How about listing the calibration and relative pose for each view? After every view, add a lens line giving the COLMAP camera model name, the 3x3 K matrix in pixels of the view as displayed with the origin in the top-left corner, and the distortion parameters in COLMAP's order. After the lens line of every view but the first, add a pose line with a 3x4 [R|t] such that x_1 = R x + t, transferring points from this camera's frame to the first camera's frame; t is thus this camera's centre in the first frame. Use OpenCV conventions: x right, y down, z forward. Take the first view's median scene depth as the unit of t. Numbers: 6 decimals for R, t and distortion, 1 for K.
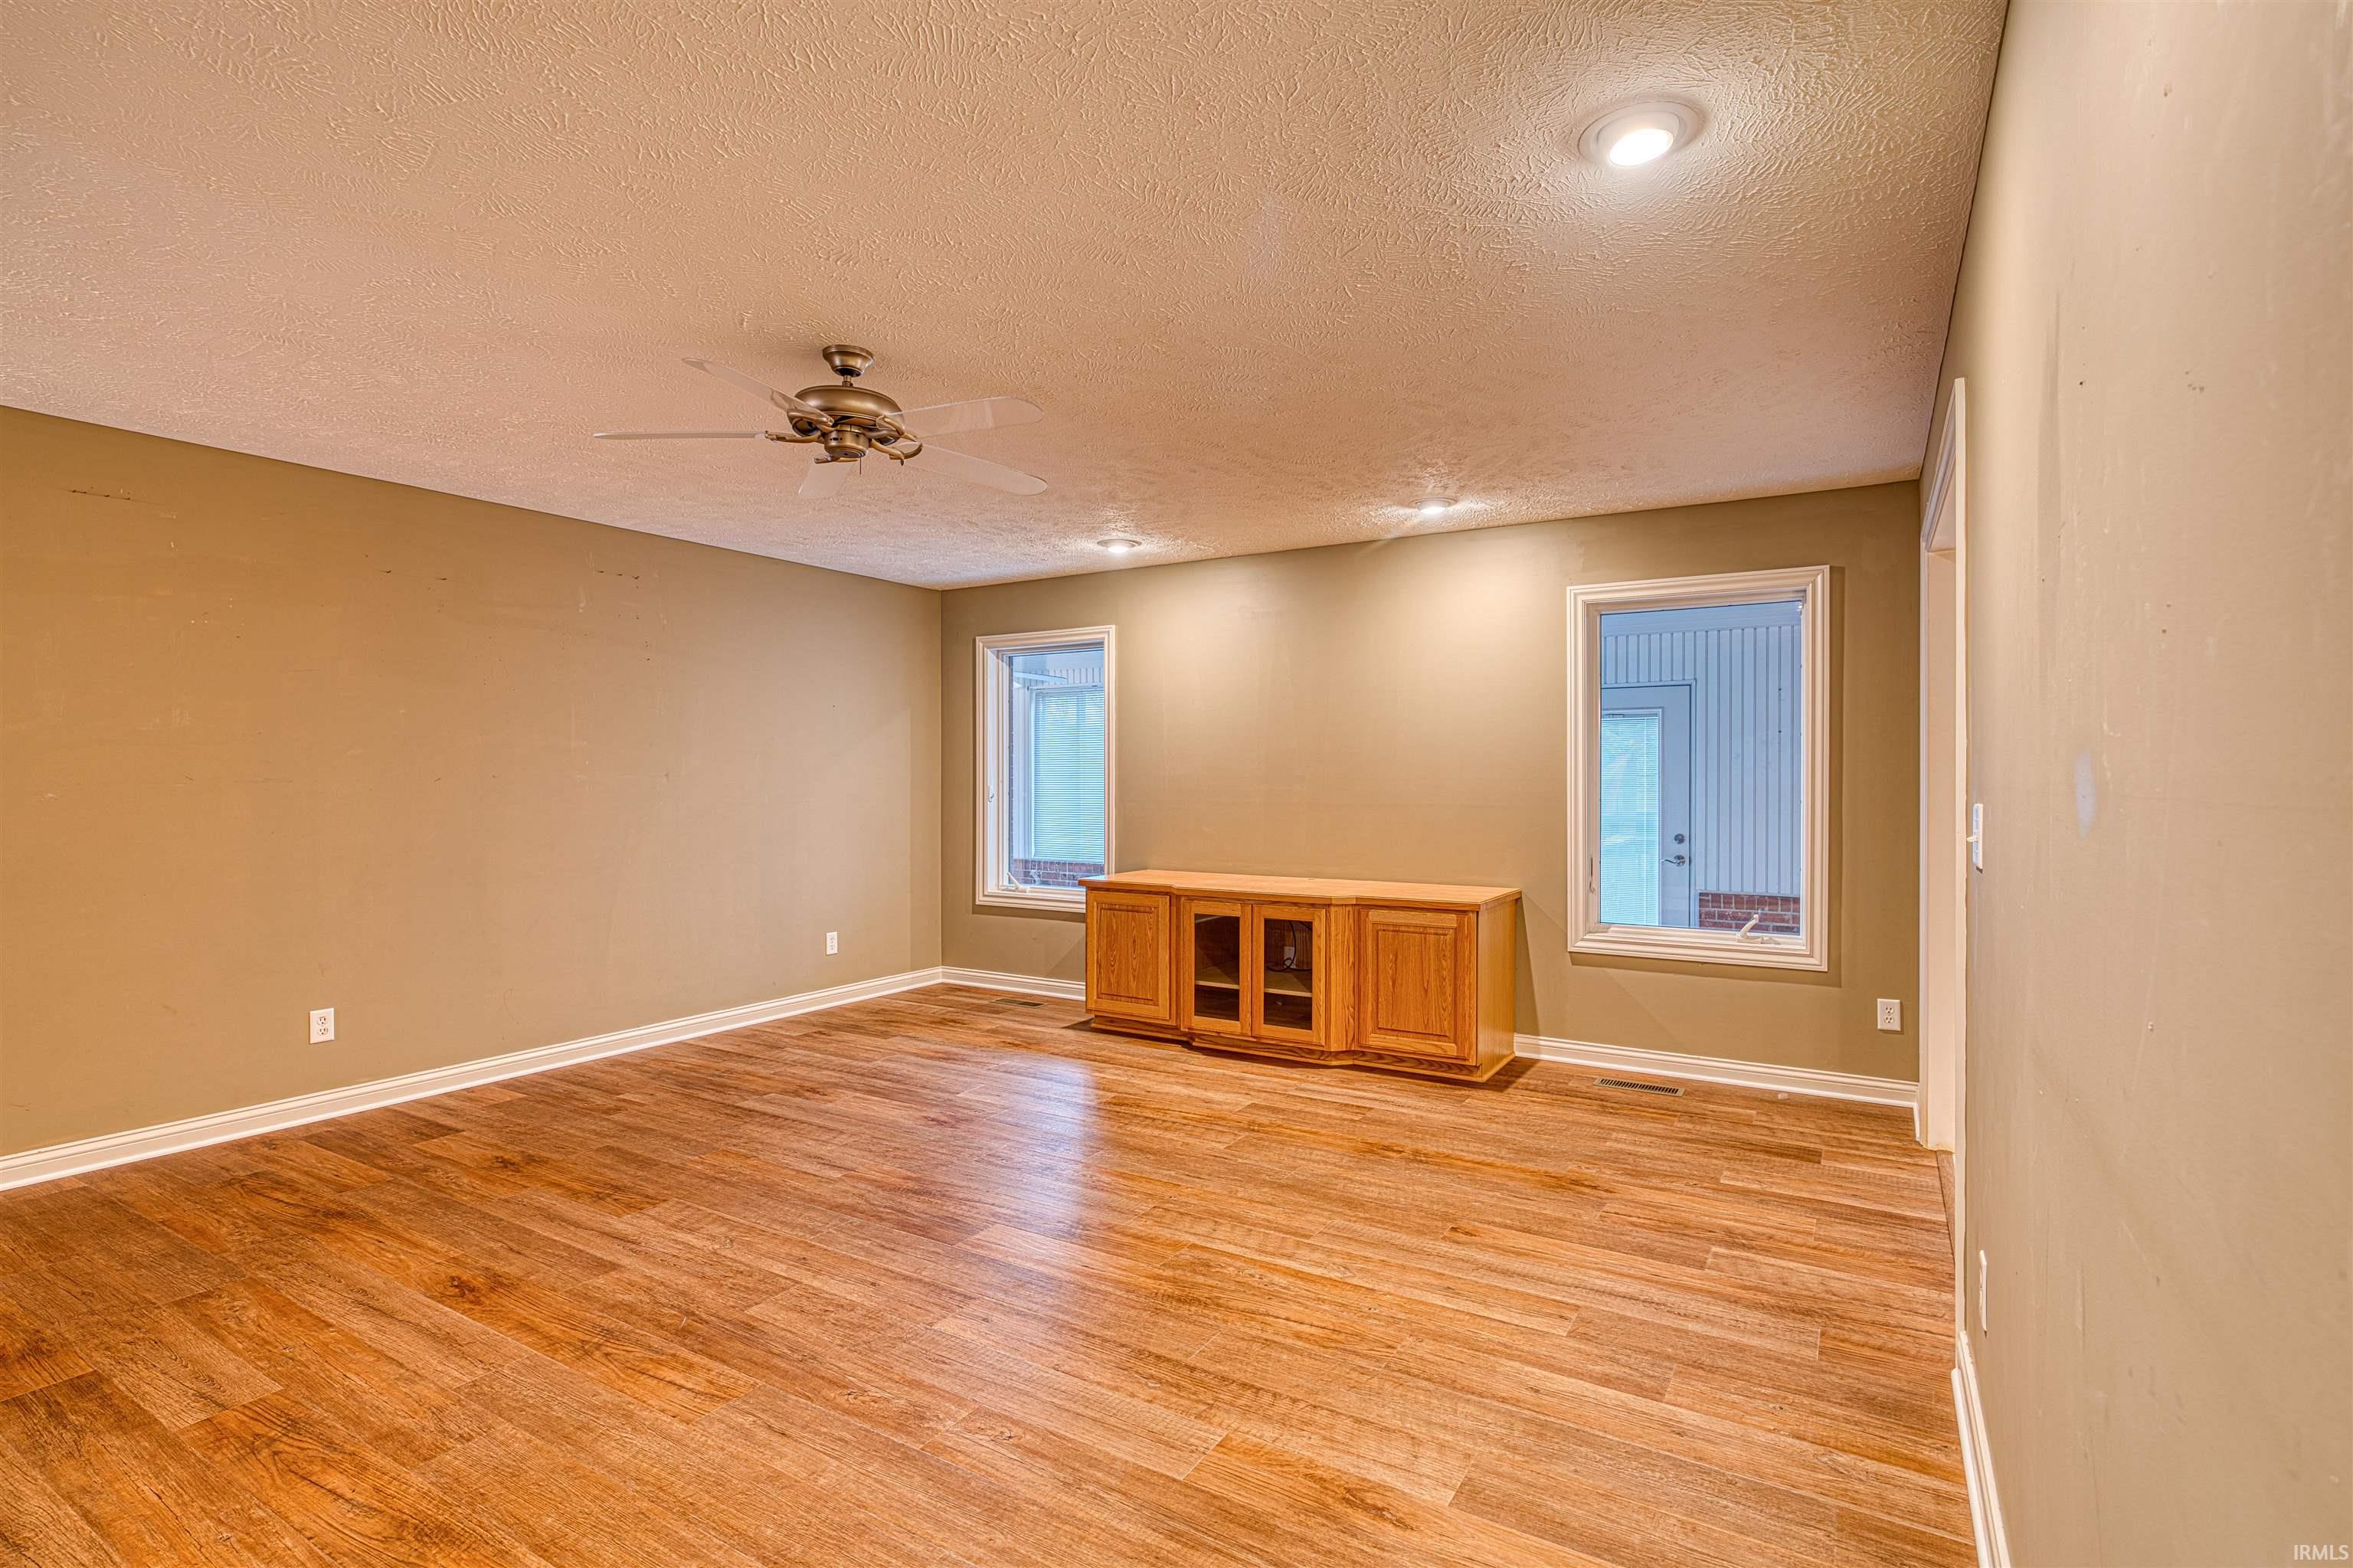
lens RADIAL K [[1126.2, 0, 1178.3], [0, 1126.2, 778.3], [0, 0, 1]] dist [-0.009973, 0.003220]
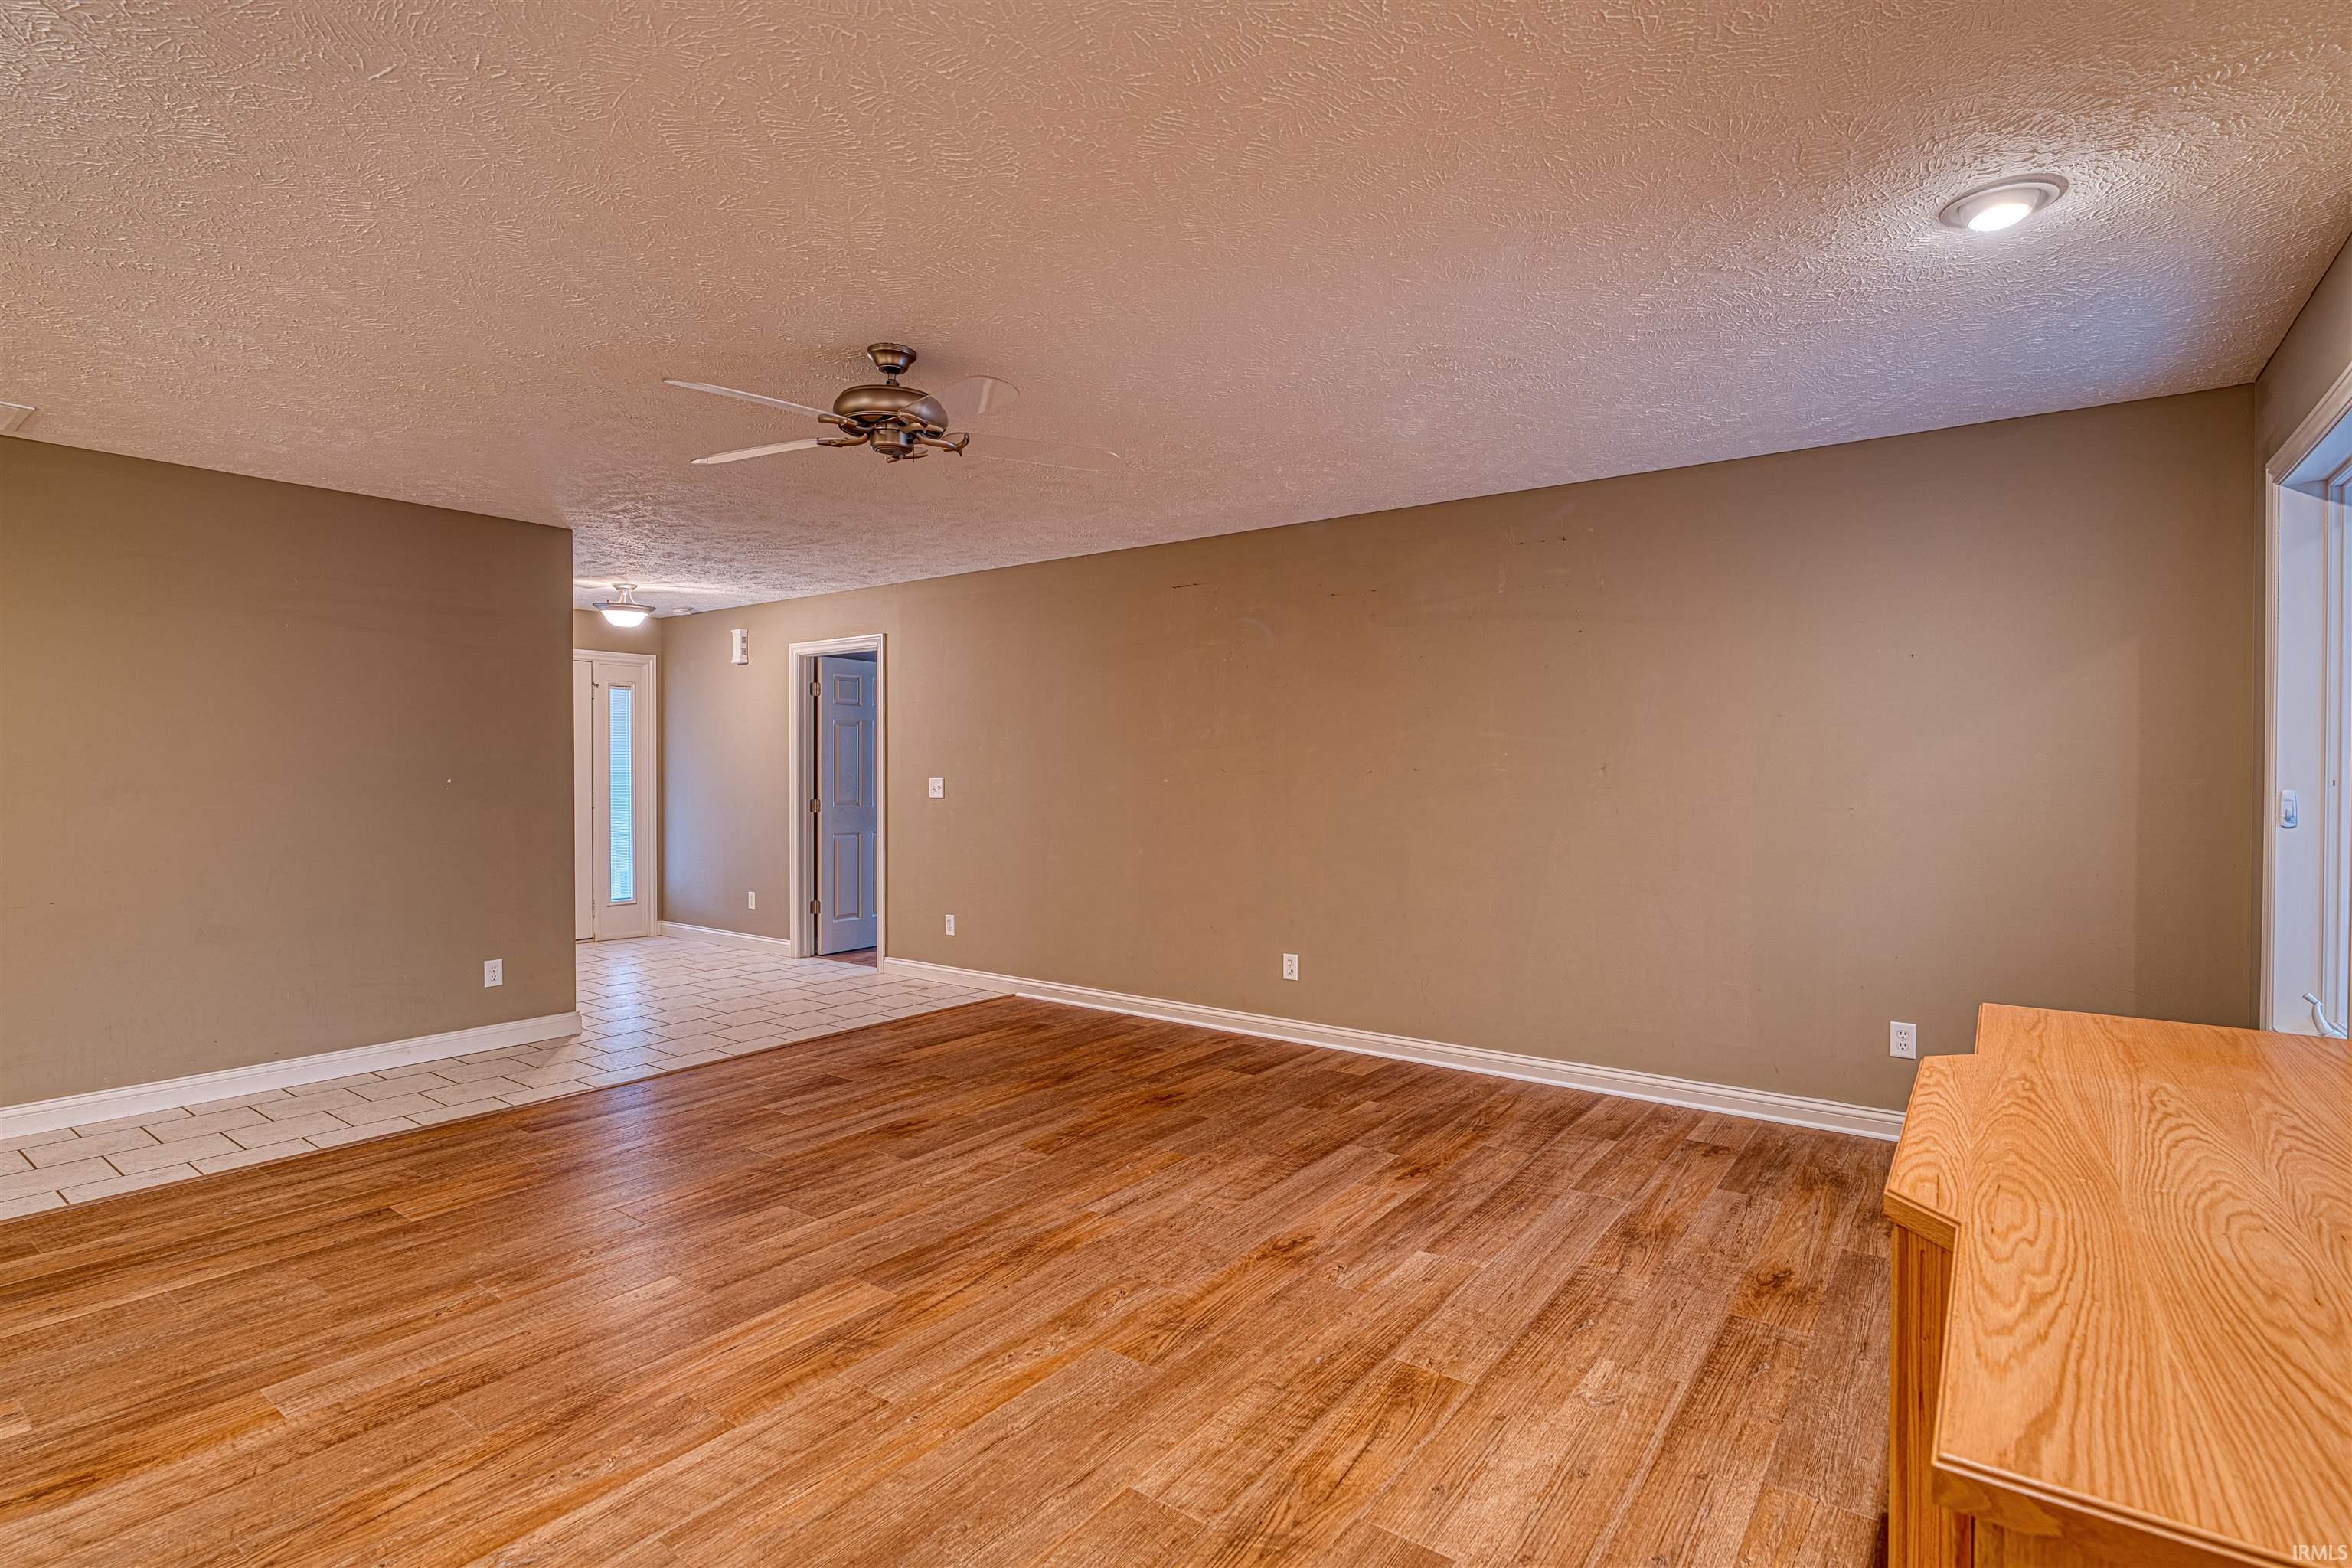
lens RADIAL K [[1125.7, 0, 1177.8], [0, 1125.7, 778.3], [0, 0, 1]] dist [-0.009973, 0.003220]
pose [[-0.086621, 0.008279, -0.996207, 0.607667], [-0.002575, 0.999960, 0.008534, -0.002290], [0.996238, 0.003304, -0.086596, 1.177486]]
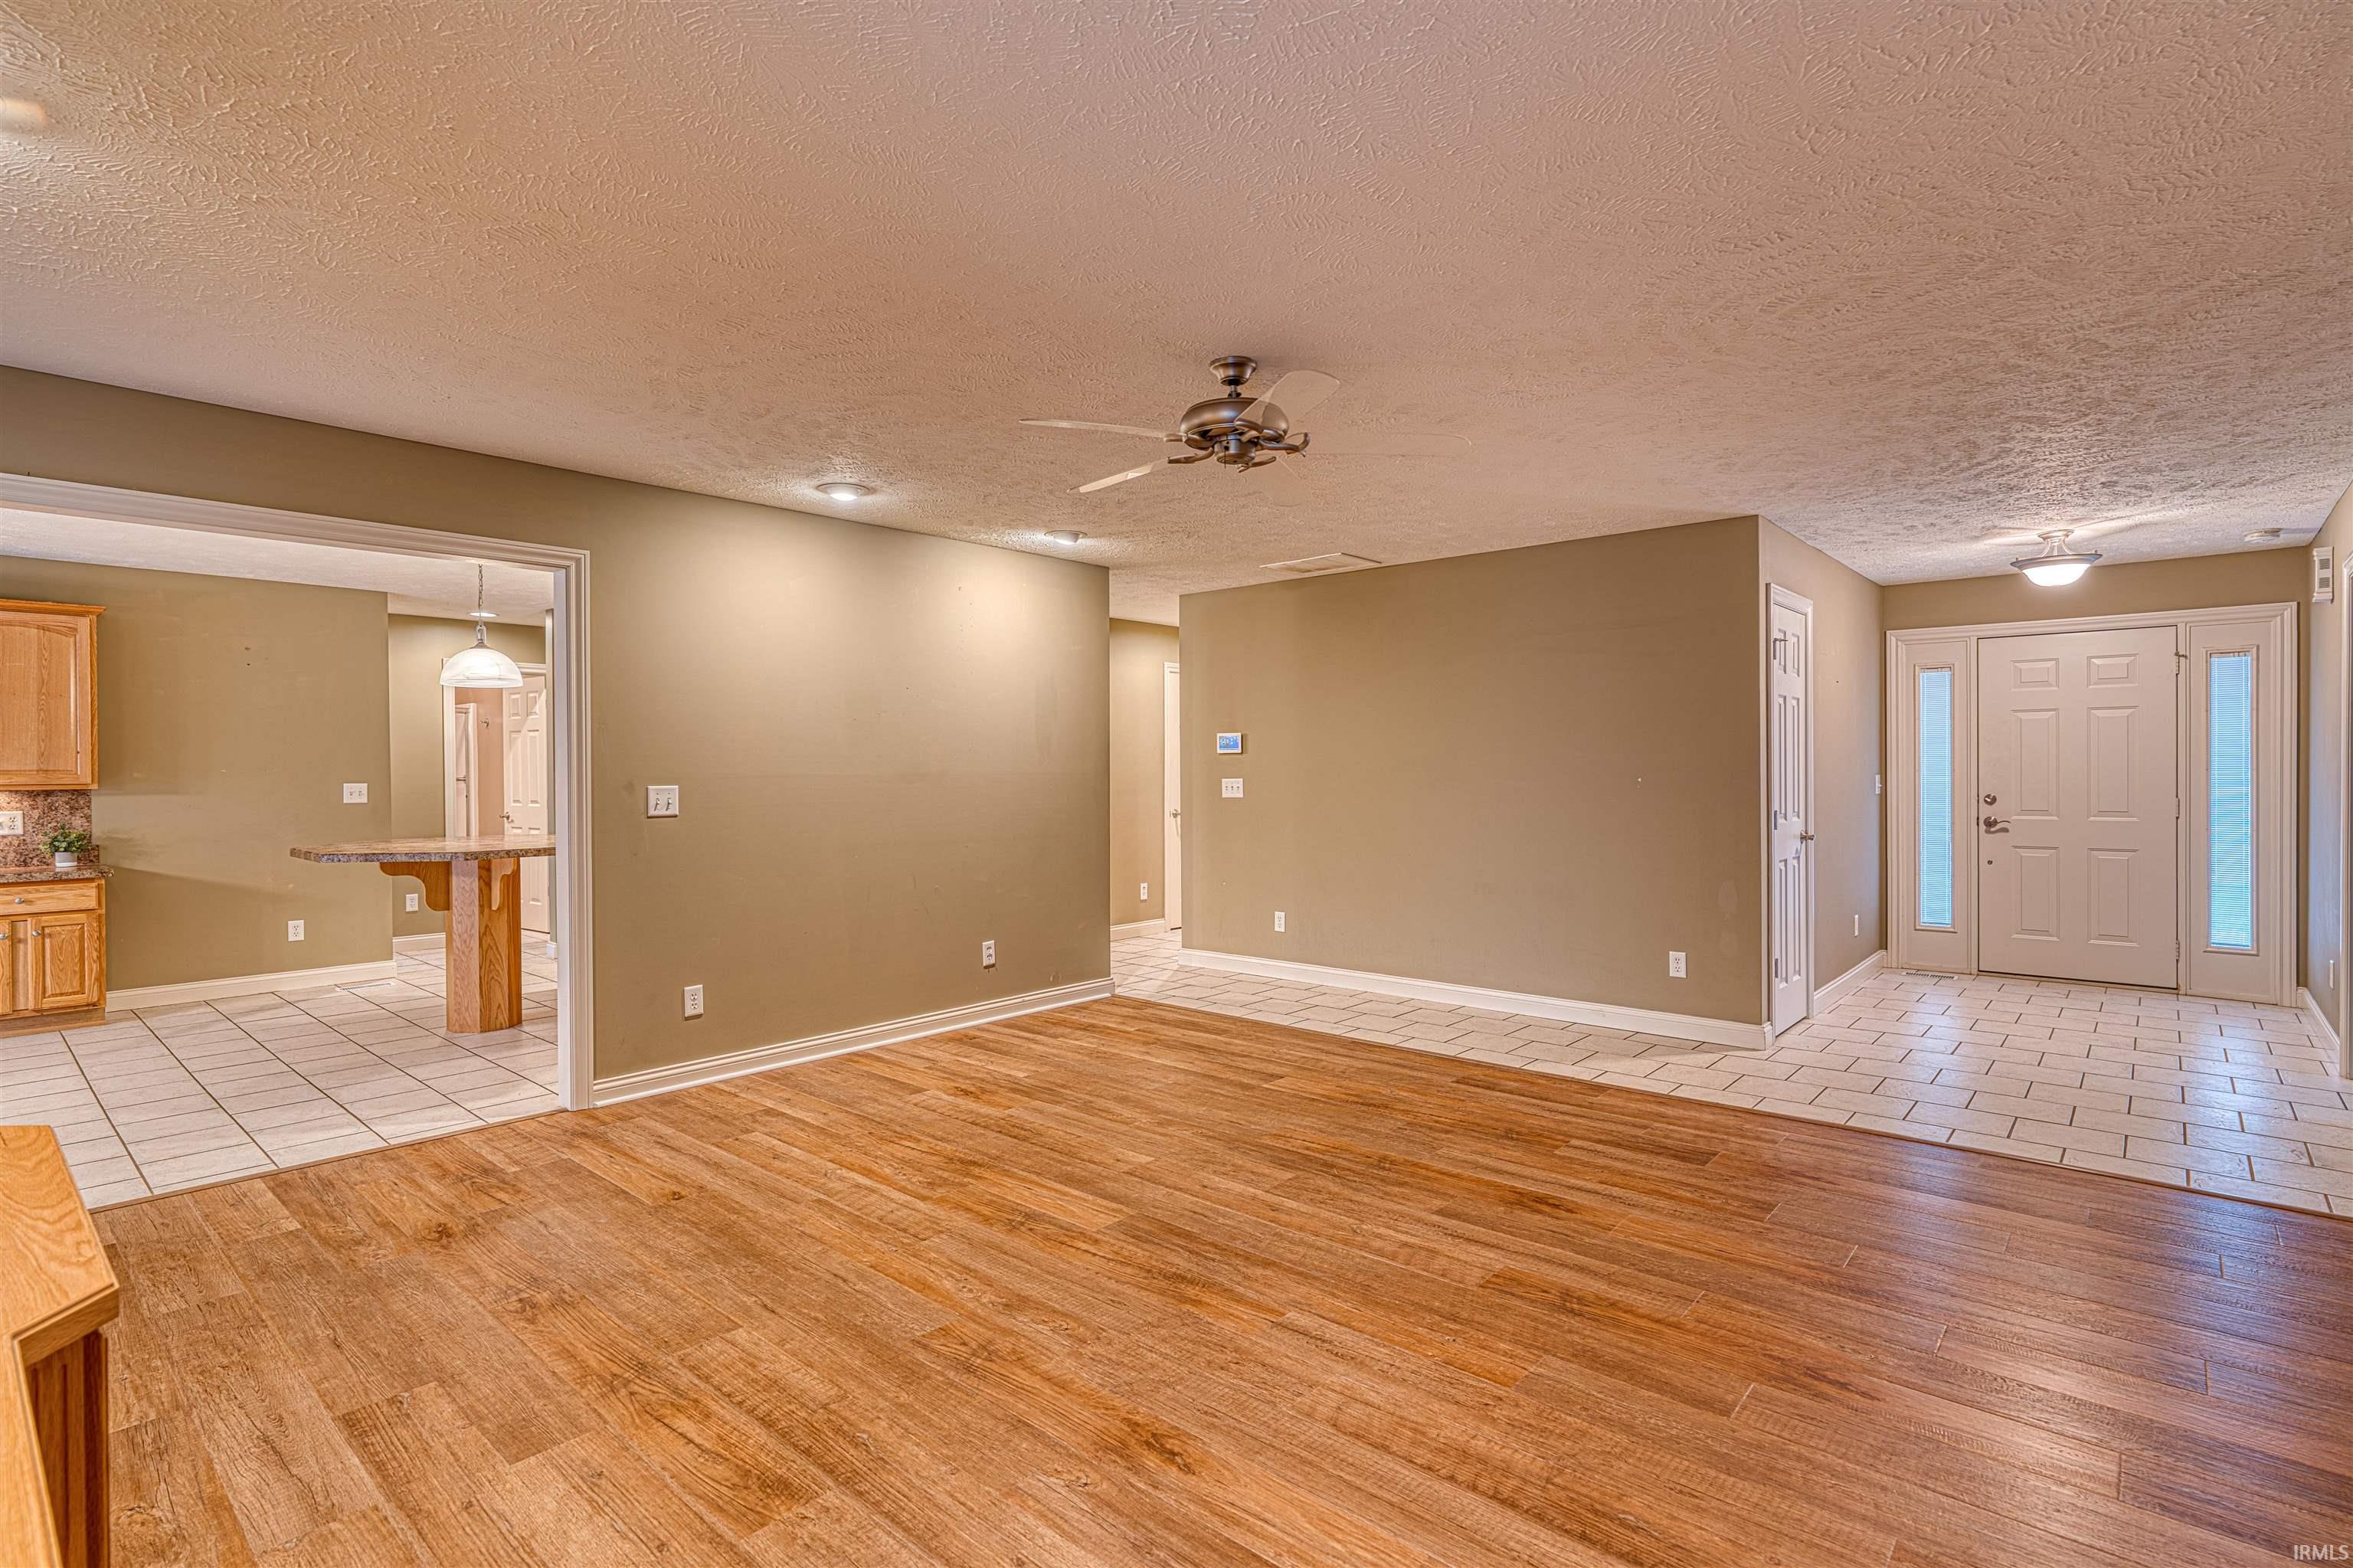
lens RADIAL K [[1126.2, 0, 1178.3], [0, 1126.2, 778.3], [0, 0, 1]] dist [-0.009973, 0.003220]
pose [[-0.984941, 0.002867, 0.172864, -0.368420], [0.004692, 0.999937, 0.010149, -0.004938], [-0.172824, 0.010808, -0.984893, 1.781054]]
